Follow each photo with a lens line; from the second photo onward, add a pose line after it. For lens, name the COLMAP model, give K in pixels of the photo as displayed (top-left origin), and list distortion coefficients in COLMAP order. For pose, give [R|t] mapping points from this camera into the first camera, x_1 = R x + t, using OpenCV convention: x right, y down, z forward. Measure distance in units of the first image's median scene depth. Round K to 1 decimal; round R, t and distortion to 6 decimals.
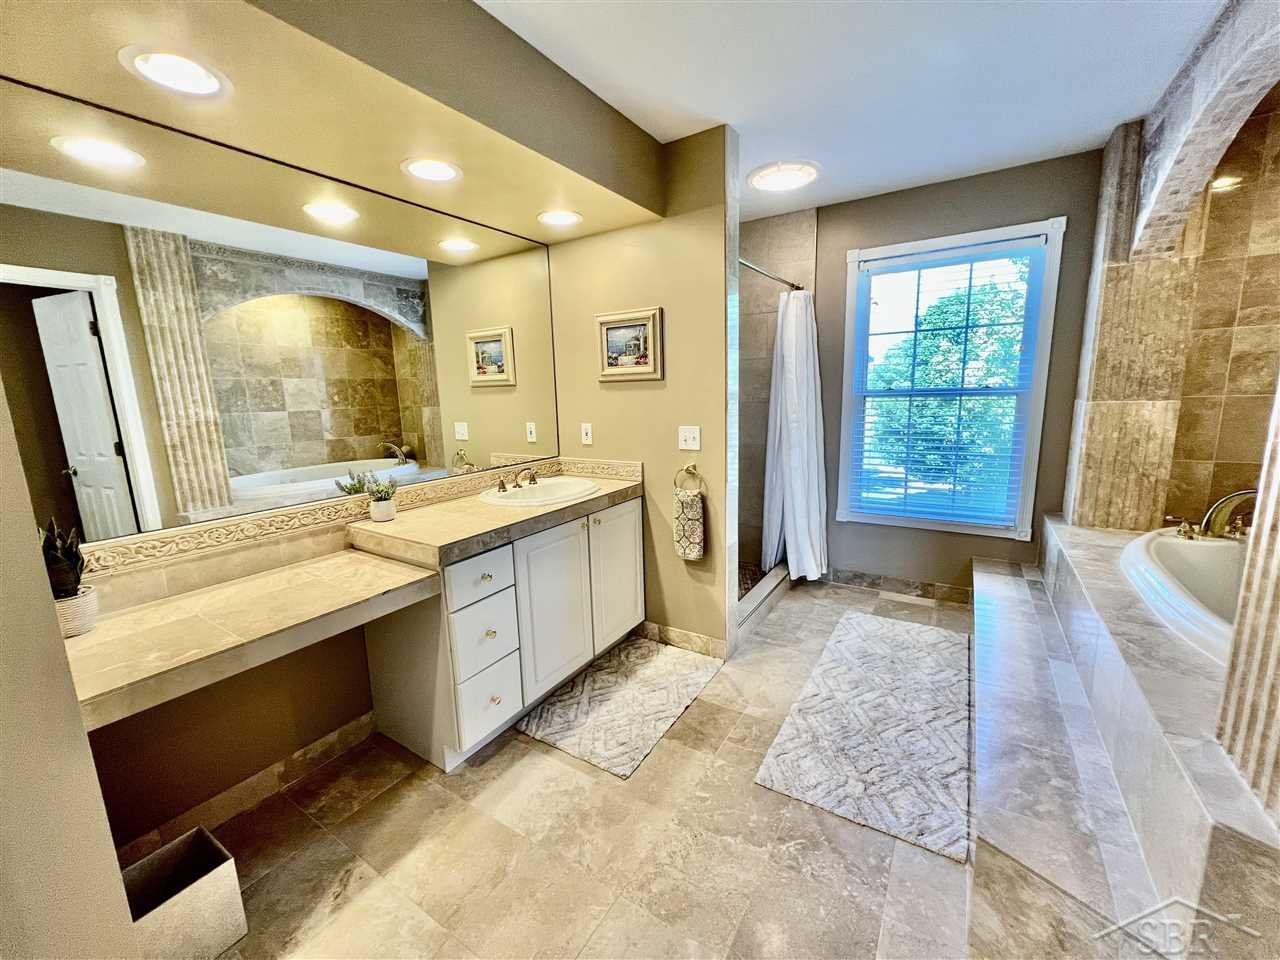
lens RADIAL K [[514.5, 0, 636.5], [0, 514.5, 479.1], [0, 0, 1]] dist [-0.001570, 0.000331]
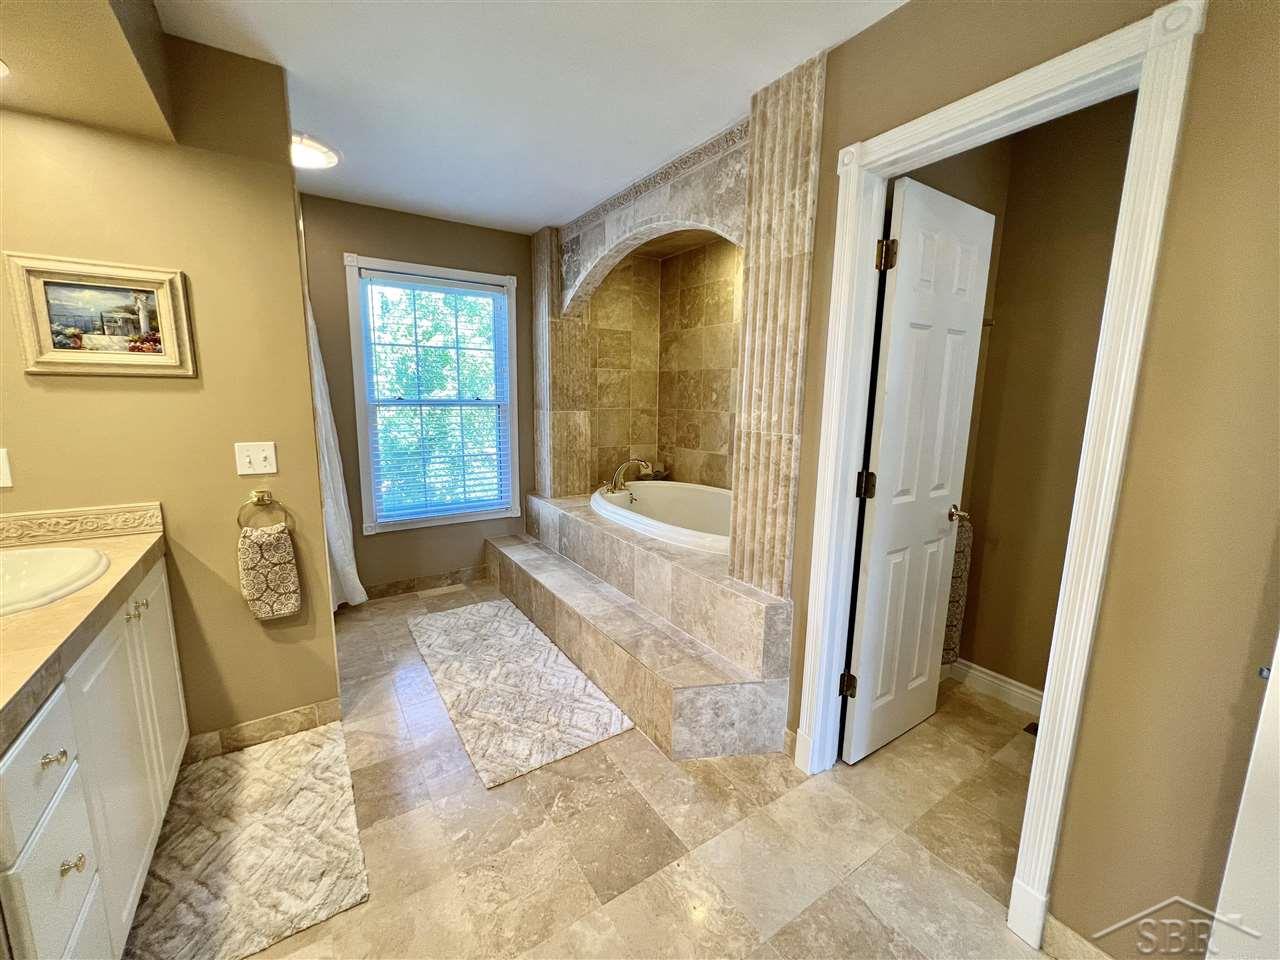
lens RADIAL K [[514.5, 0, 636.9], [0, 514.5, 480.5], [0, 0, 1]] dist [-0.001570, 0.000331]
pose [[0.406829, -0.117692, 0.905891, -0.350782], [0.132281, 0.988804, 0.069058, -0.025916], [-0.903876, 0.091738, 0.417843, 0.187978]]
